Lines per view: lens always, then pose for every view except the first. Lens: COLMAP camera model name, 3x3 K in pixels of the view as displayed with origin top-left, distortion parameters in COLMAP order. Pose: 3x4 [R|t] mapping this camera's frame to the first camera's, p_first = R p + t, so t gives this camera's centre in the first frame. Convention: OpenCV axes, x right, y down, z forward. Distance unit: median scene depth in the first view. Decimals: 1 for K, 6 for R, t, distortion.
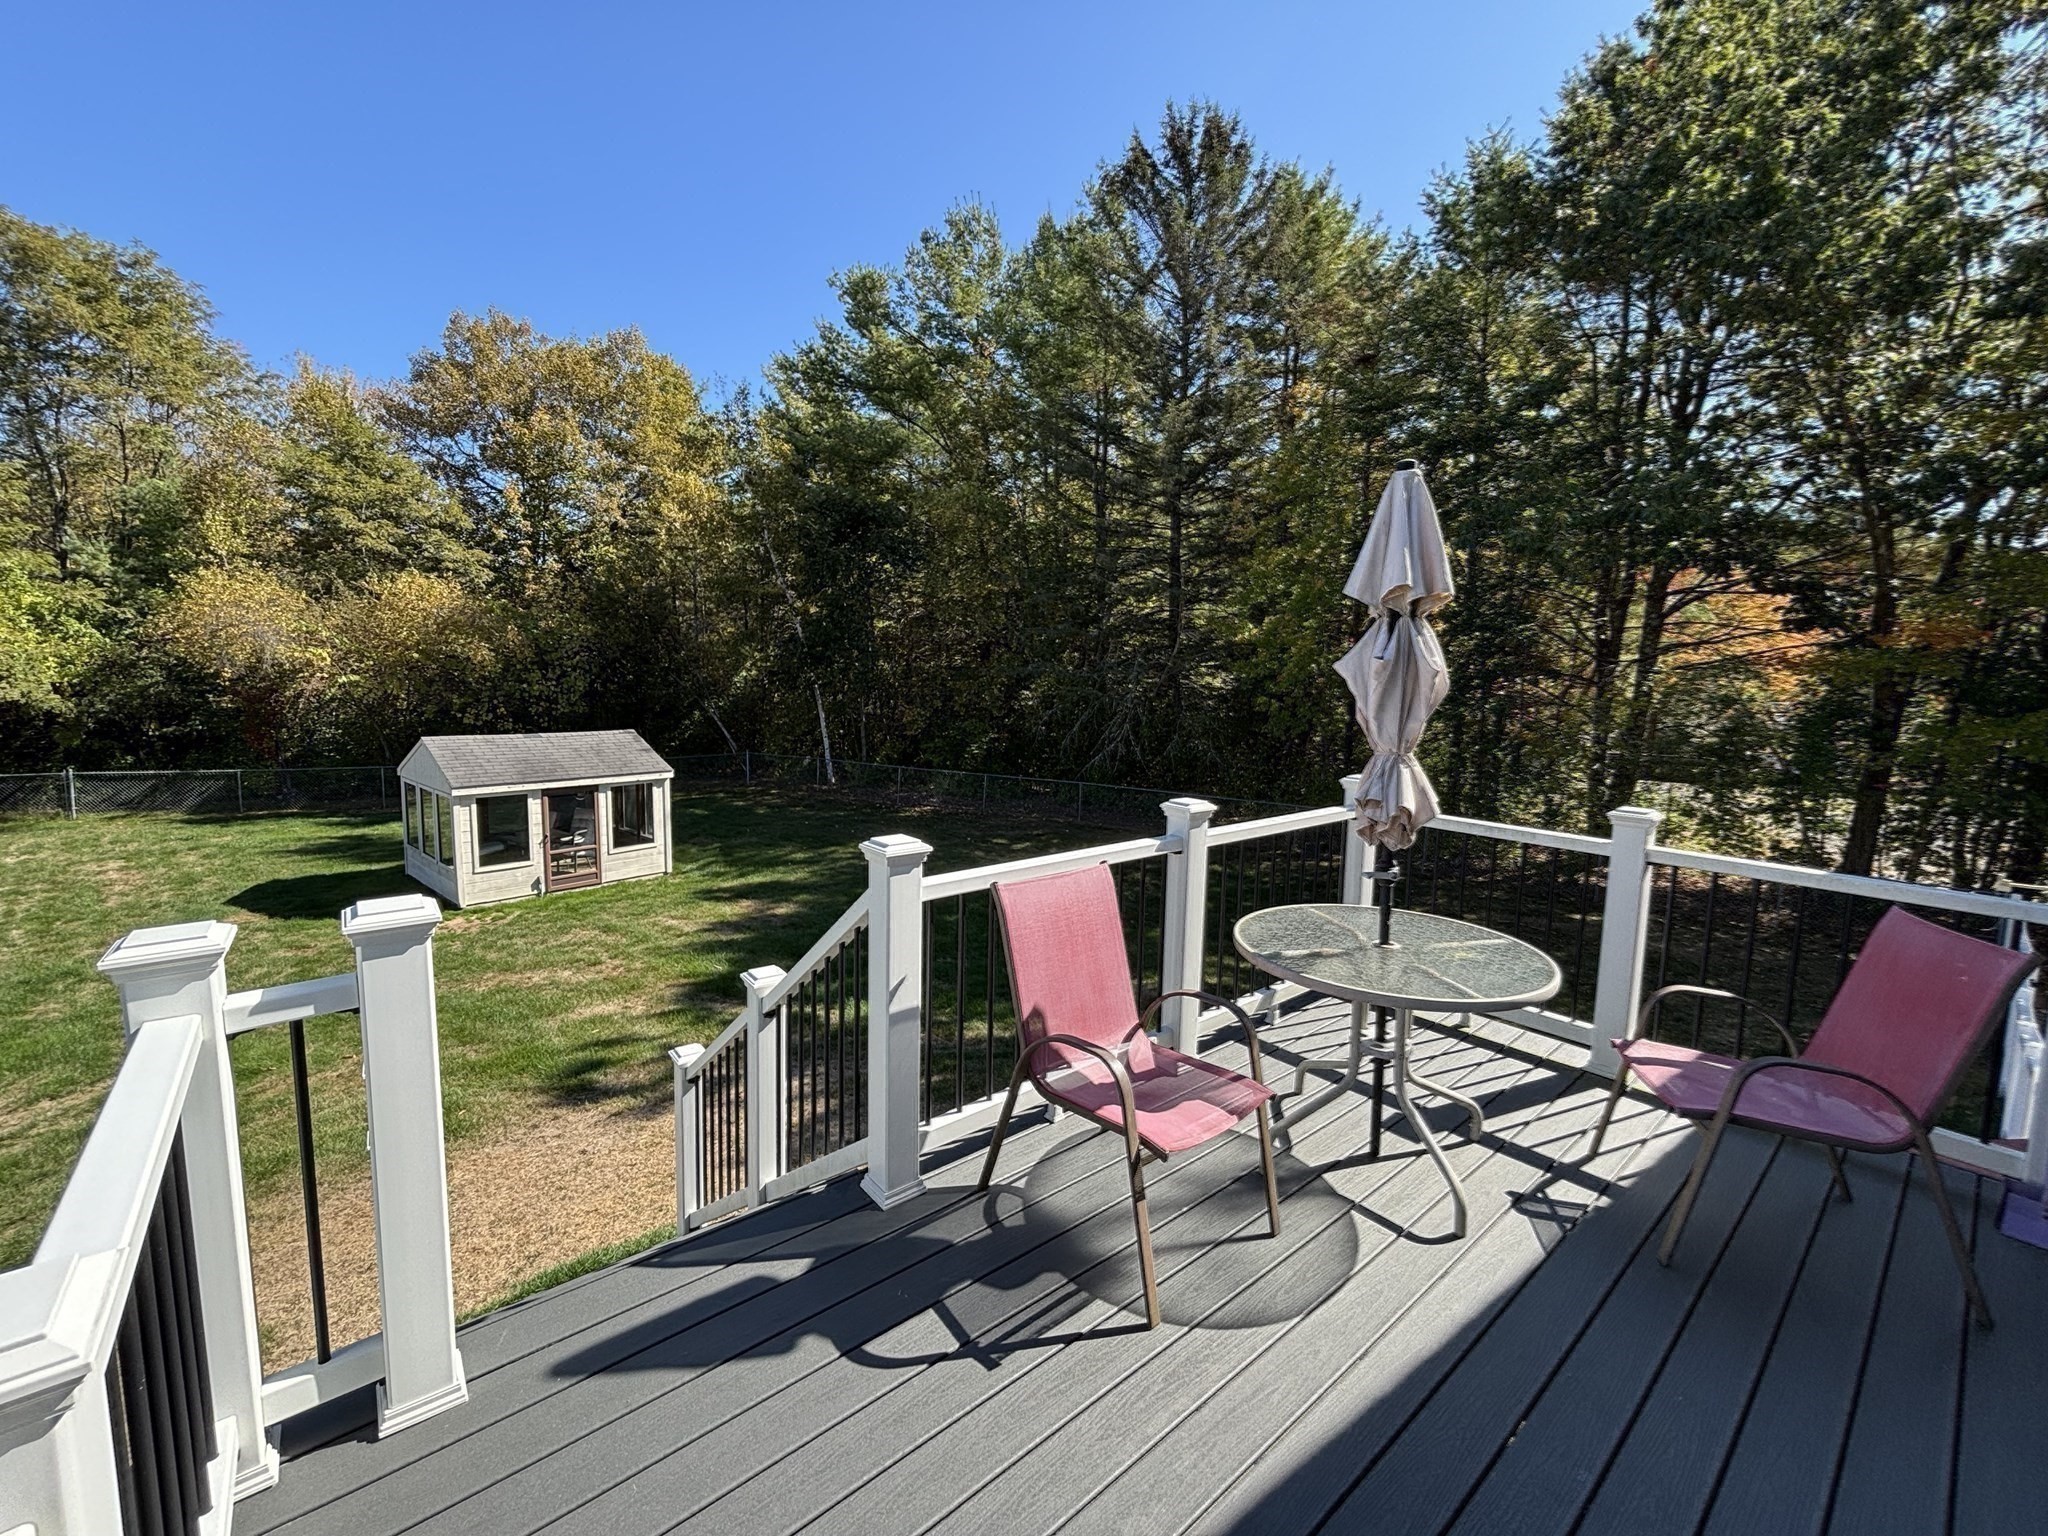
lens RADIAL K [[830.6, 0, 1021.1], [0, 830.6, 772.5], [0, 0, 1]] dist [-0.003806, 0.001164]
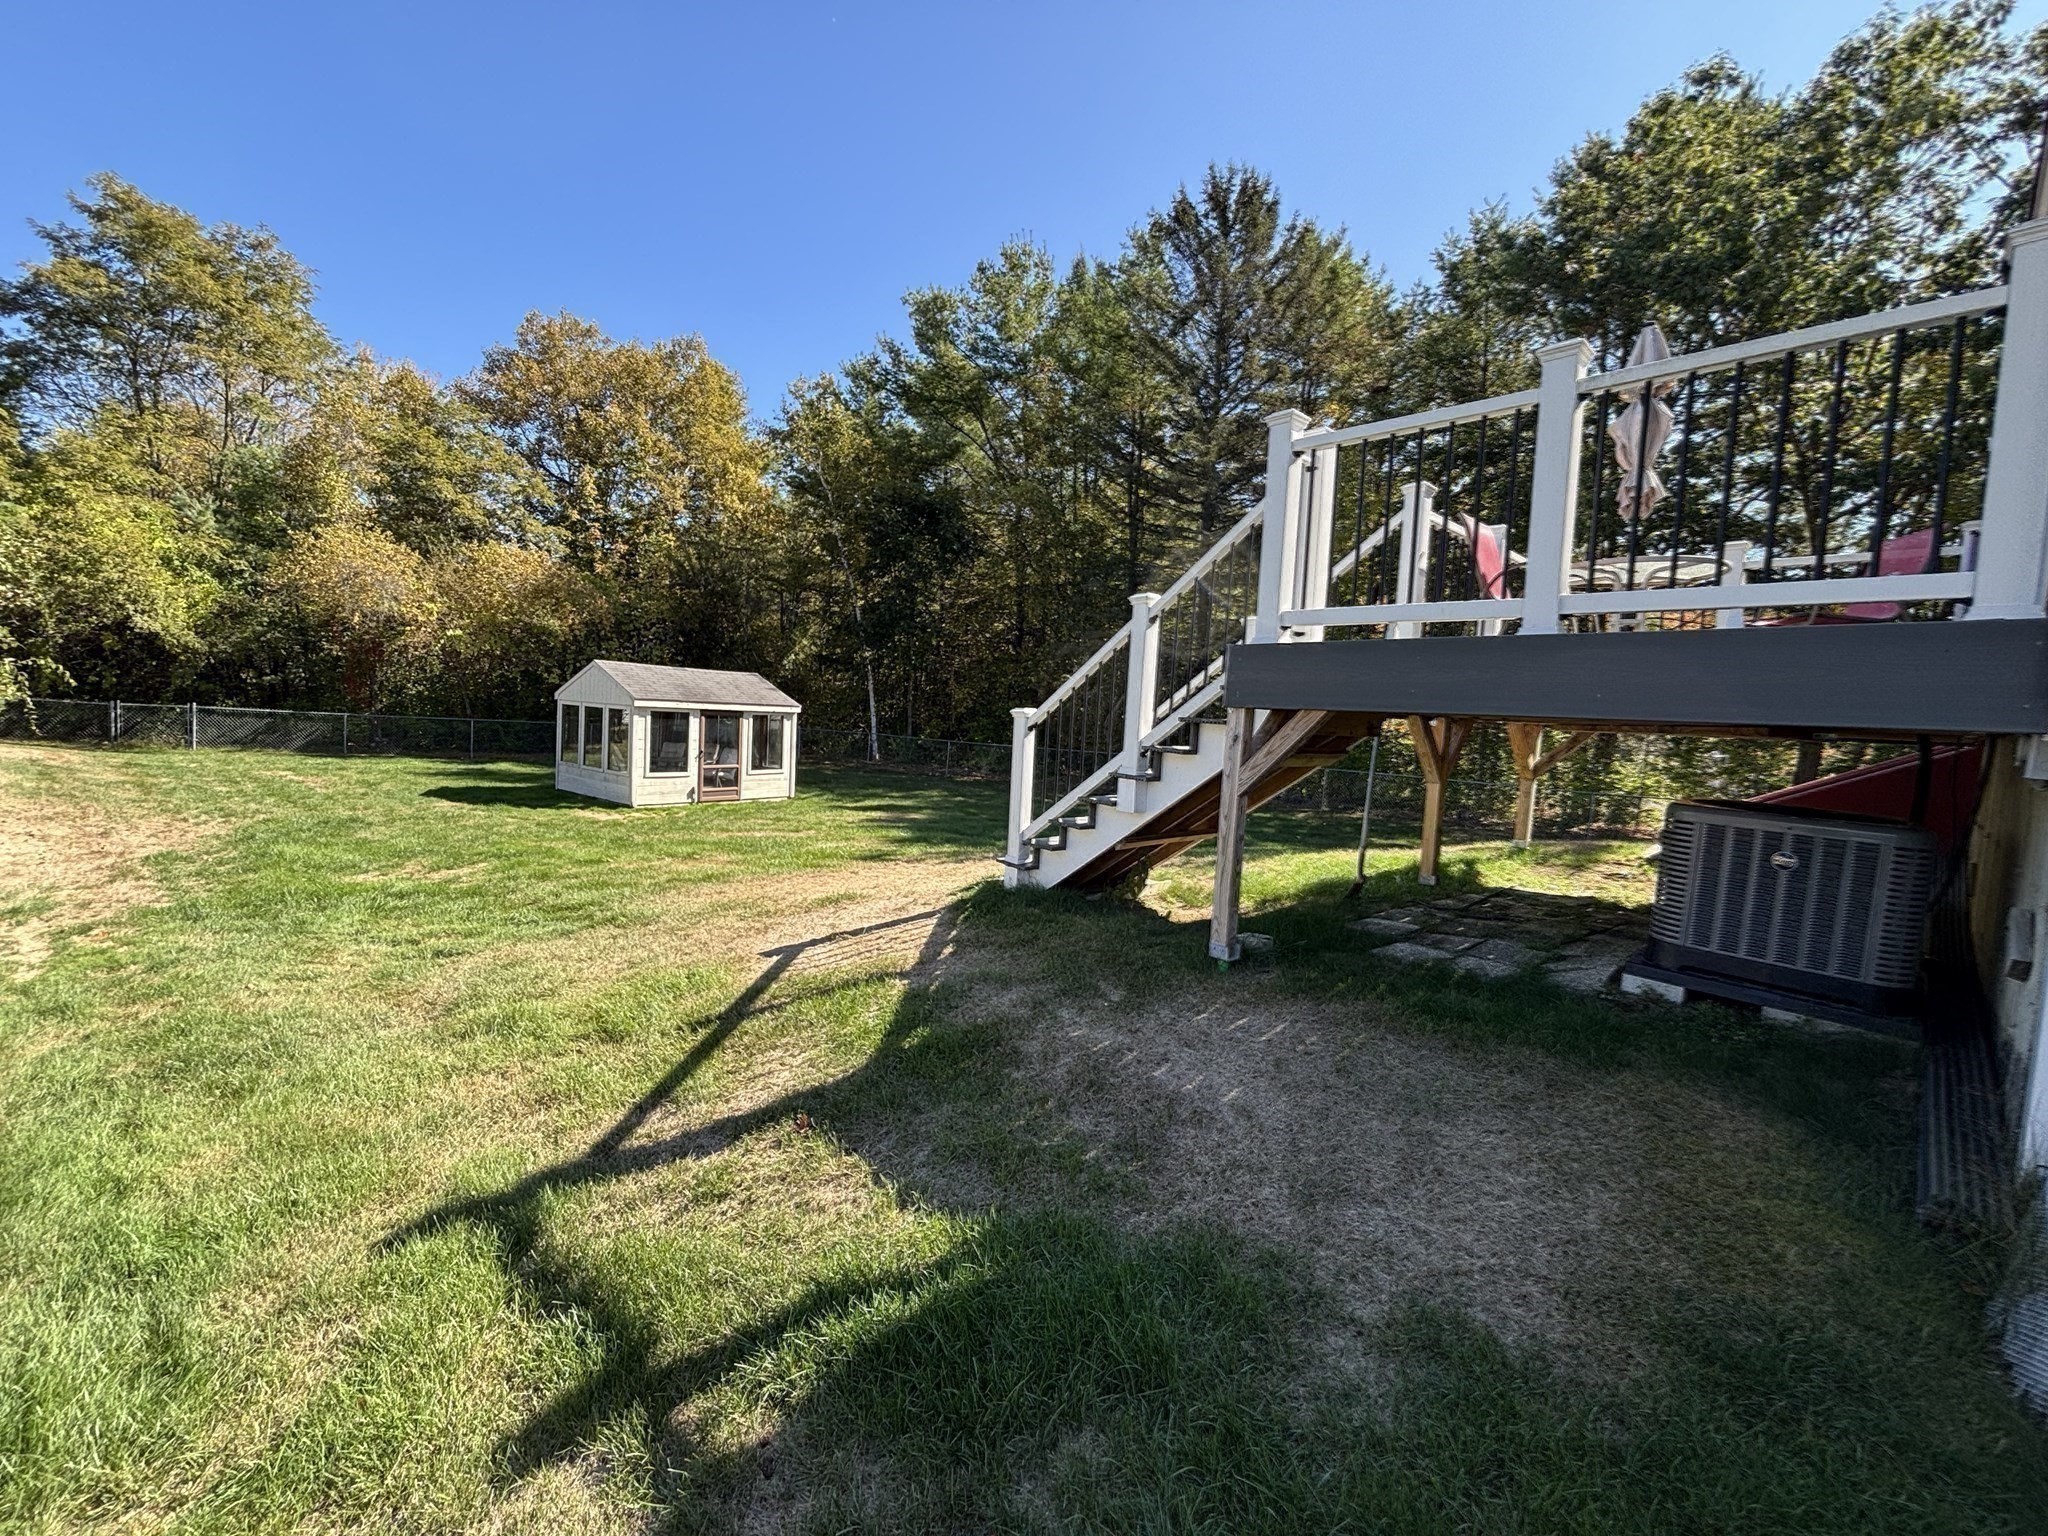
lens RADIAL K [[830.6, 0, 1024.6], [0, 830.6, 768.8], [0, 0, 1]] dist [-0.003806, 0.001164]
pose [[0.998262, 0.026173, 0.052808, -0.122481], [-0.023742, 0.998652, -0.046147, 0.090088], [-0.053944, 0.044813, 0.997538, -0.095805]]
